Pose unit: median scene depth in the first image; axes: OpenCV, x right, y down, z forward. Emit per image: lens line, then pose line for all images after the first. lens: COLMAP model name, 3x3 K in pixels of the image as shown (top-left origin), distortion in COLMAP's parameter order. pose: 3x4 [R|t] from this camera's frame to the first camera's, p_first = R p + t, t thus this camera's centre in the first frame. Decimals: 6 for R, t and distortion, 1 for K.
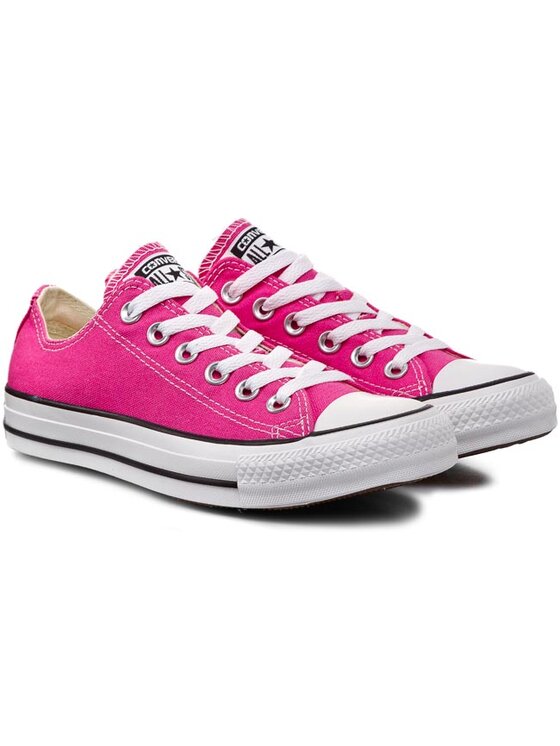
lens RADIAL K [[3555.7, 0, 280.0], [0, 3555.7, 373.0], [0, 0, 1]] dist [0.394711, 3.003164]
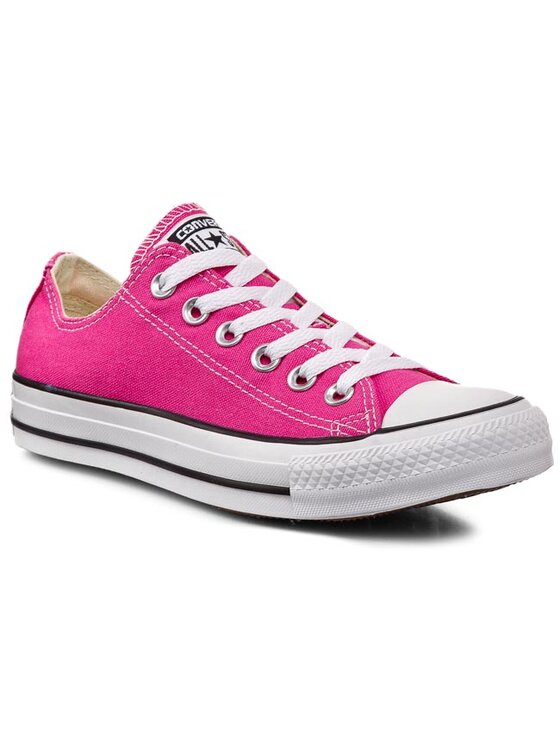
lens RADIAL K [[3555.7, 0, 280.0], [0, 3555.7, 373.0], [0, 0, 1]] dist [0.394711, 3.003164]
pose [[0.999995, 0.002243, -0.002347, -0.012364], [-0.002241, 0.999997, 0.000532, 0.003135], [0.002348, -0.000527, 0.999997, 0.162552]]
